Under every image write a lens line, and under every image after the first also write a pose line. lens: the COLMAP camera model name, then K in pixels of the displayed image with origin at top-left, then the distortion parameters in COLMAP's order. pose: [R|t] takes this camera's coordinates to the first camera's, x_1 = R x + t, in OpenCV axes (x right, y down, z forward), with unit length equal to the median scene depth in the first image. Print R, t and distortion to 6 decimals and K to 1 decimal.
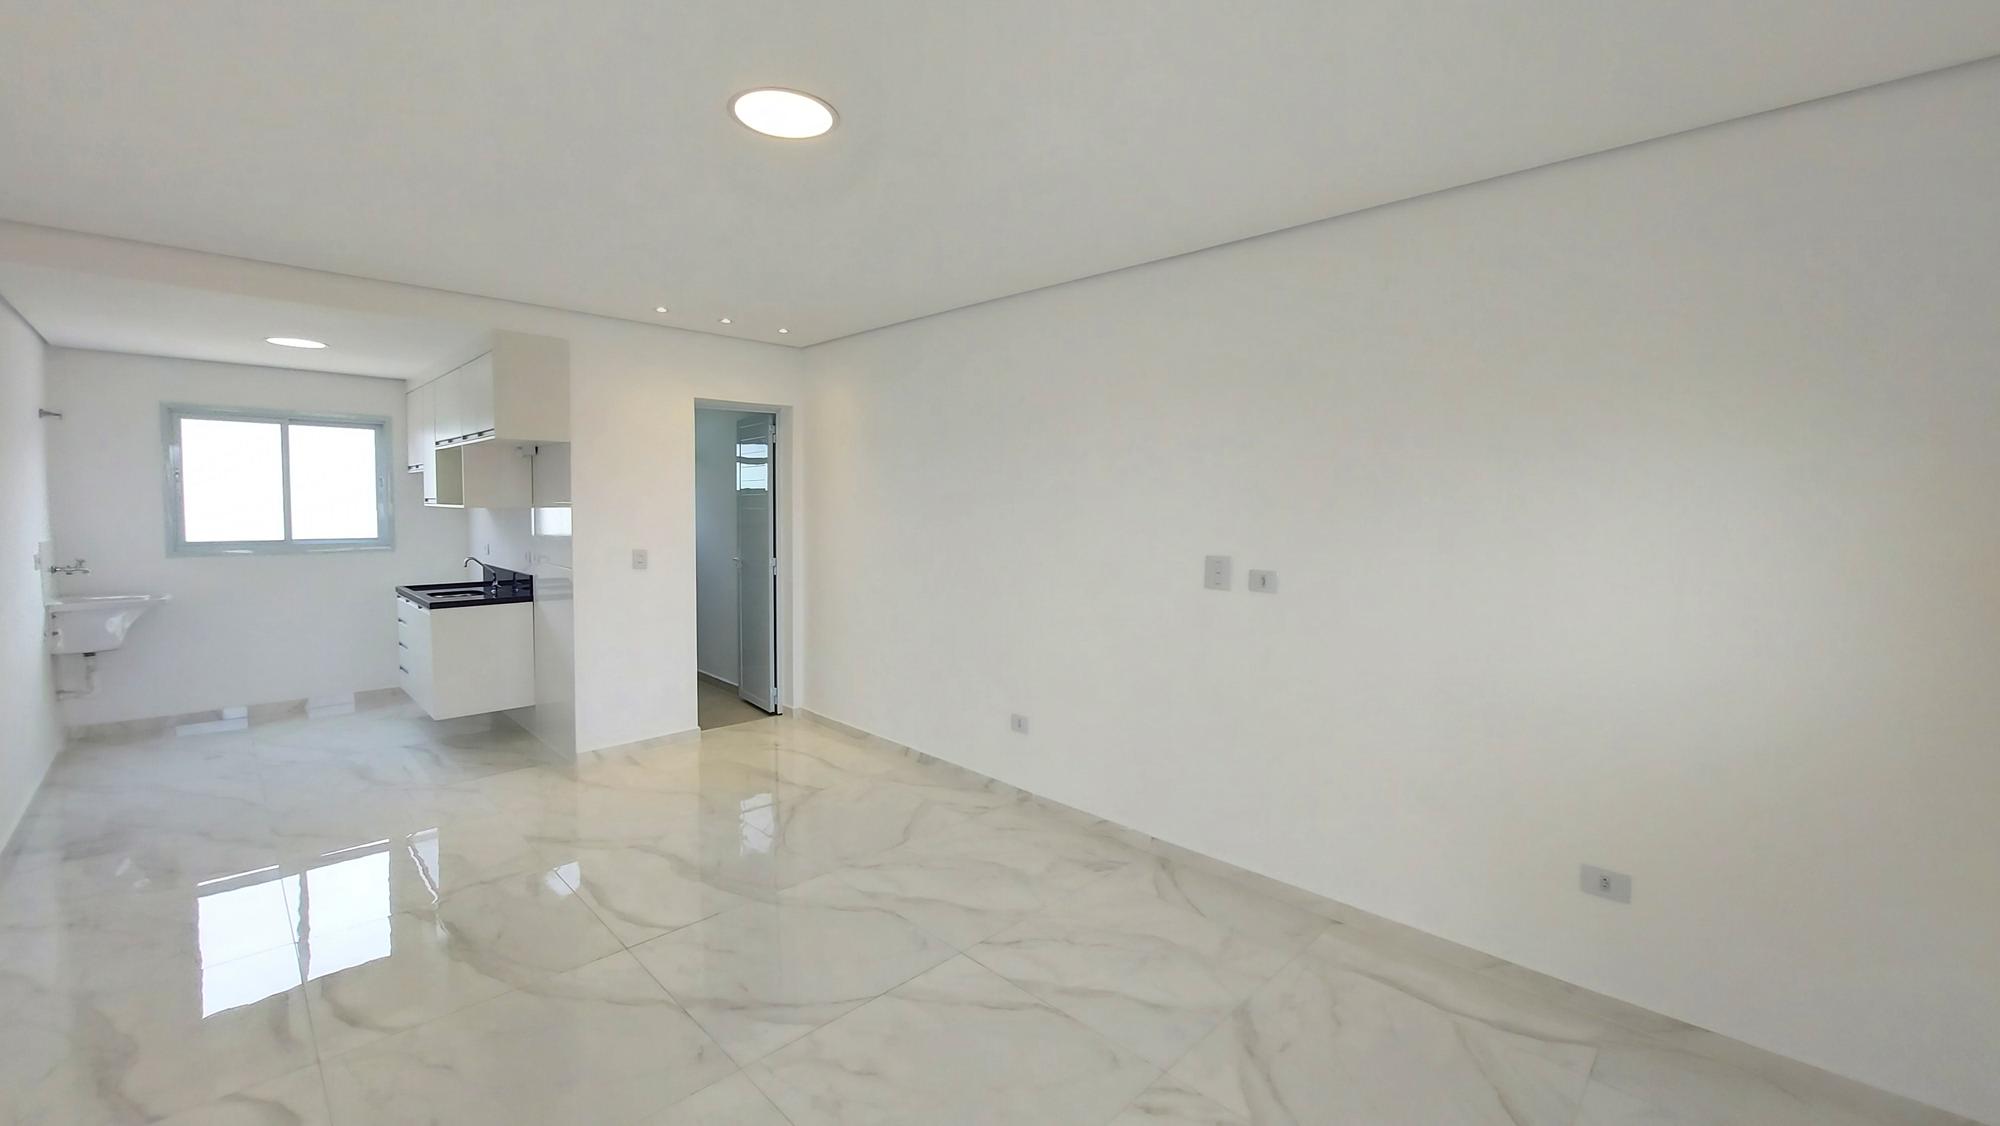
lens RADIAL K [[793.9, 0, 985.3], [0, 793.9, 551.5], [0, 0, 1]] dist [-0.000709, -0.000608]
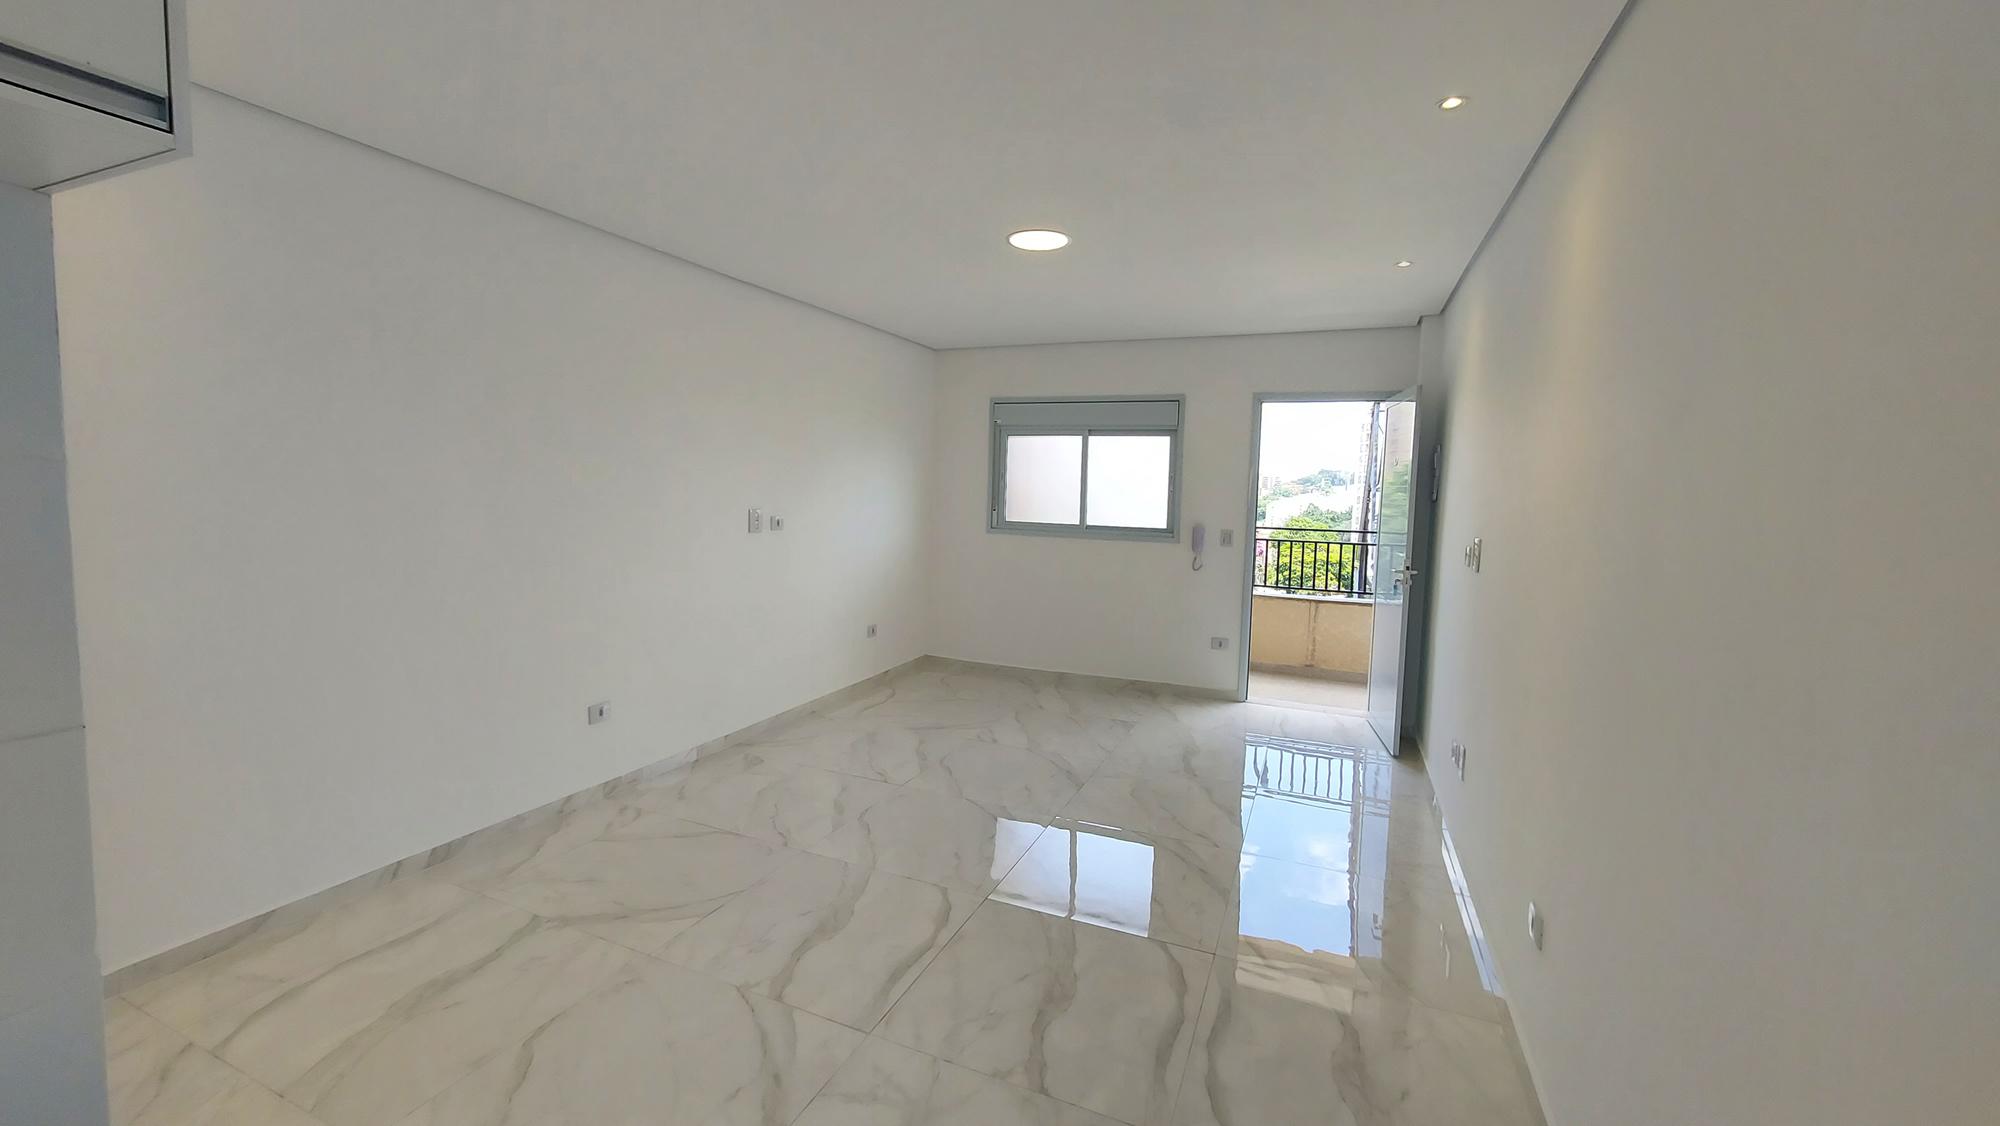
lens RADIAL K [[793.9, 0, 985.3], [0, 793.9, 551.5], [0, 0, 1]] dist [-0.000709, -0.000608]
pose [[-0.367015, -0.100489, 0.924771, -1.633652], [0.022230, 0.992916, 0.116716, -0.106118], [-0.929949, 0.063394, -0.362182, 1.592804]]
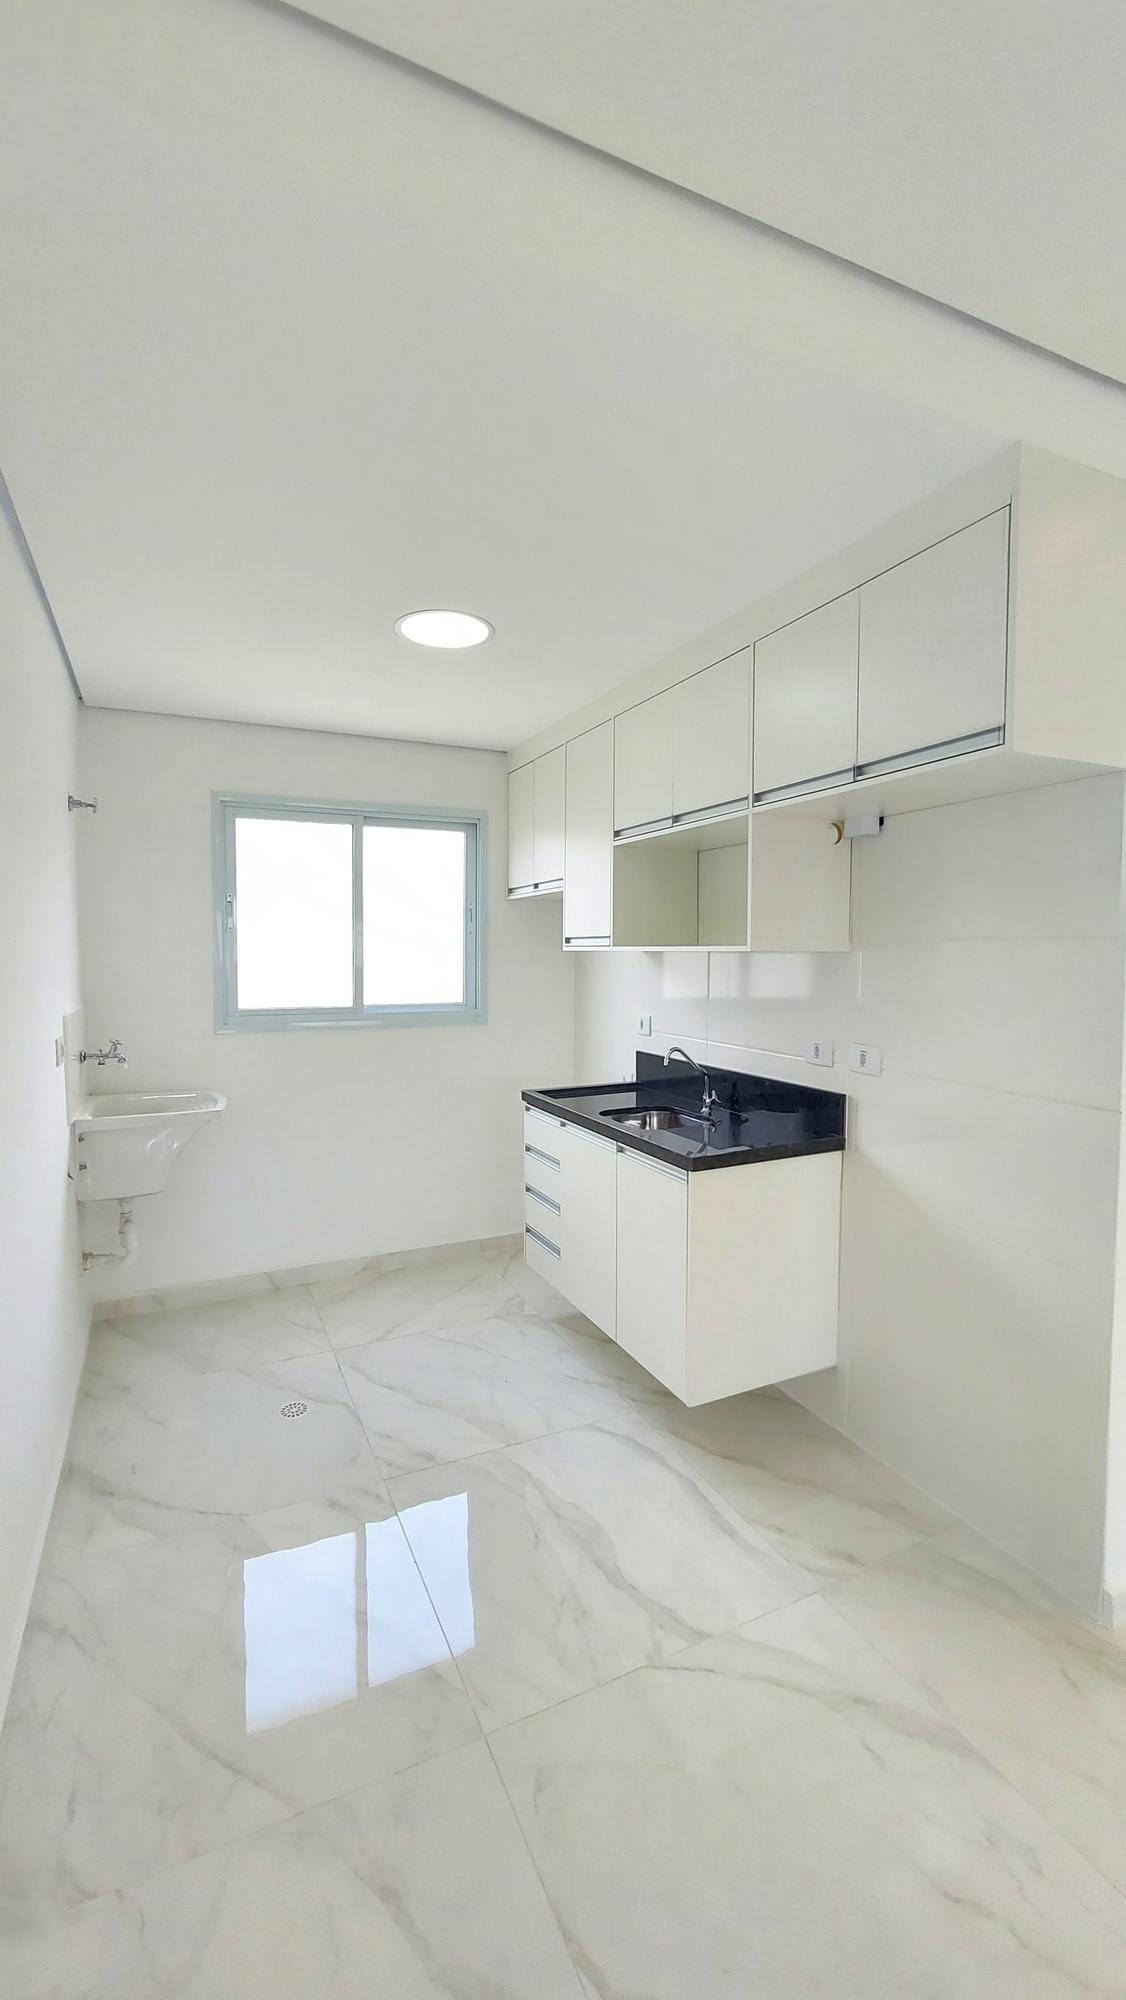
lens RADIAL K [[832.2, 0, 563.0], [0, 832.2, 1000.0], [0, 0, 1]] dist [0.000559, -0.000097]
pose [[0.939714, 0.012457, -0.341735, -0.514894], [-0.013306, 0.999911, -0.000141, -0.022341], [0.341703, 0.004679, 0.939796, 0.442371]]
